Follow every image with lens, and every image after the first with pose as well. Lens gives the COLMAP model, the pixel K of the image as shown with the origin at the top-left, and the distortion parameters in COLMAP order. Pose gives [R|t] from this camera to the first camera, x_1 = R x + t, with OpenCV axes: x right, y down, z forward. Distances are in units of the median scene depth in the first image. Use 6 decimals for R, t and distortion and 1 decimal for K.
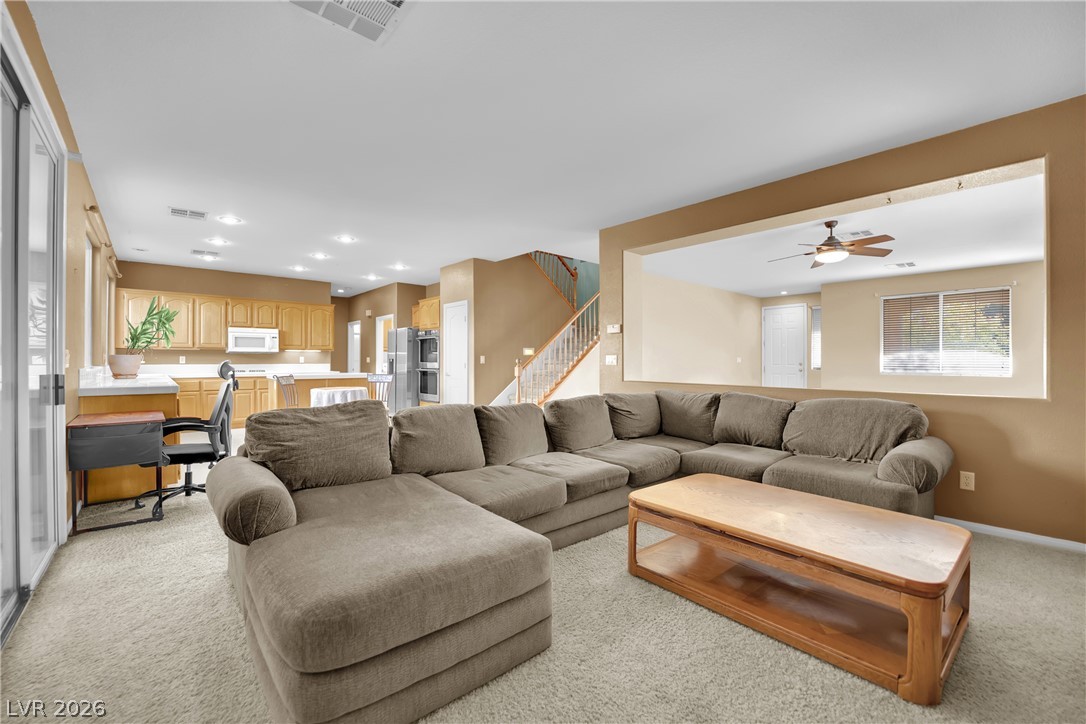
lens RADIAL K [[448.4, 0, 541.5], [0, 448.4, 360.0], [0, 0, 1]] dist [-0.020252, 0.000688]
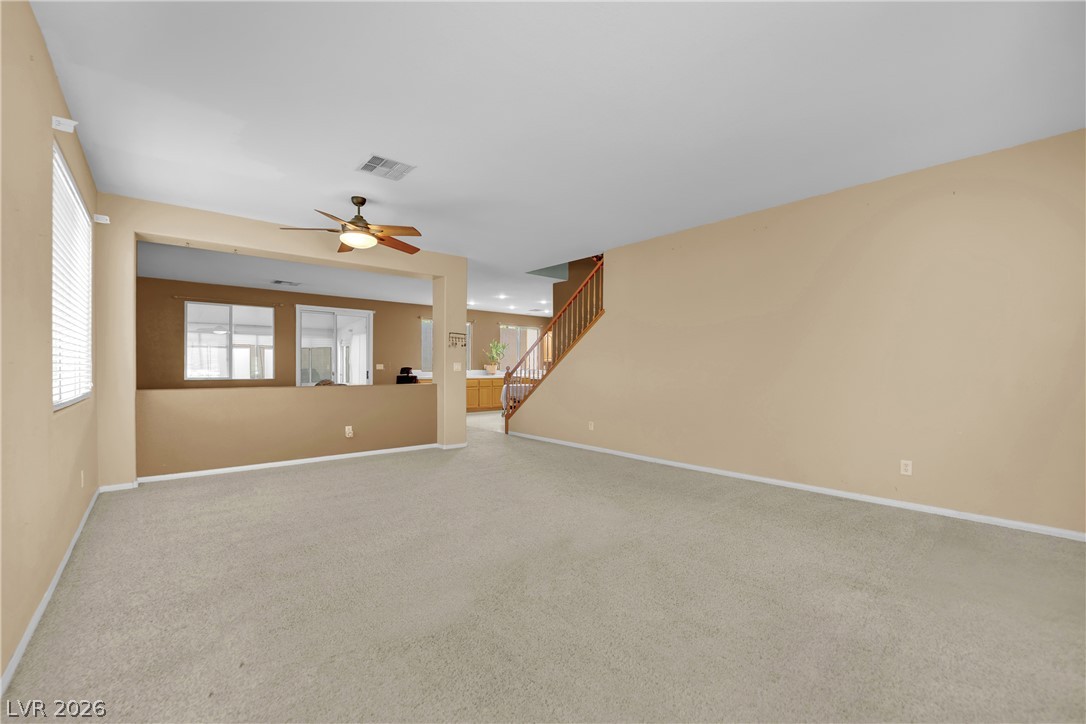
lens RADIAL K [[448.4, 0, 542.9], [0, 448.4, 368.2], [0, 0, 1]] dist [-0.020252, 0.000688]
pose [[-0.003056, -0.000449, -0.999995, 0.926869], [0.001408, 0.999999, -0.000454, 0.003241], [0.999994, -0.001409, -0.003055, 0.839858]]
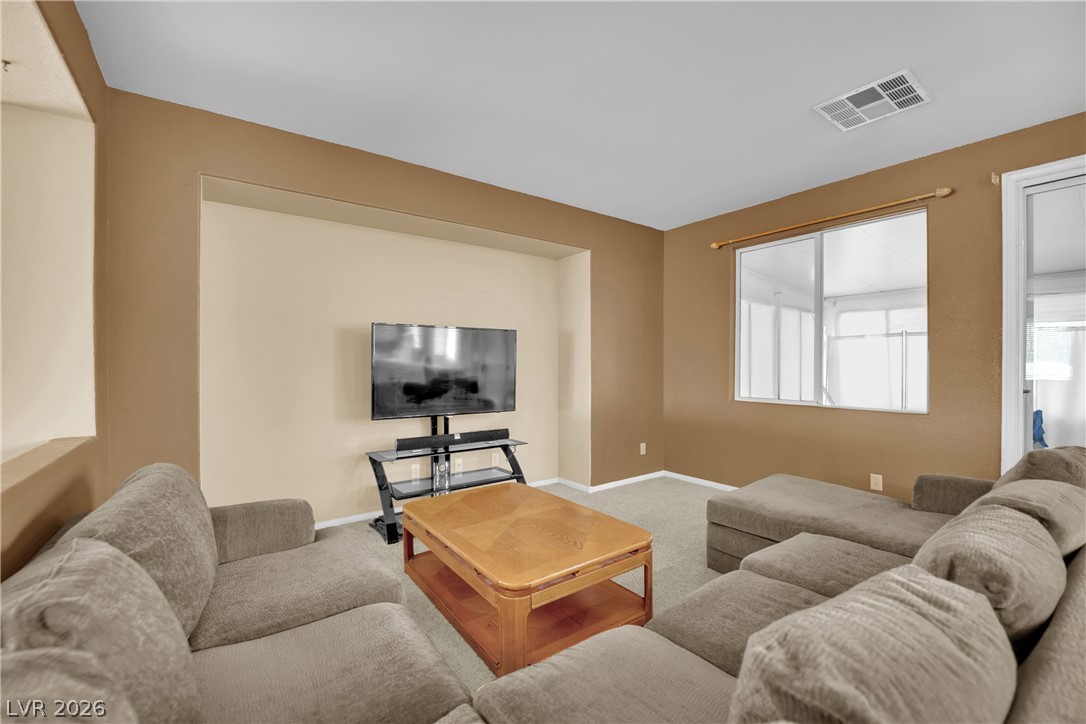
lens RADIAL K [[448.4, 0, 537.9], [0, 448.4, 362.7], [0, 0, 1]] dist [-0.020252, 0.000688]
pose [[-0.995831, 0.000098, 0.091213, 0.096081], [-0.000526, 0.999977, -0.006822, -0.012738], [-0.091211, -0.006841, -0.995808, 0.570363]]
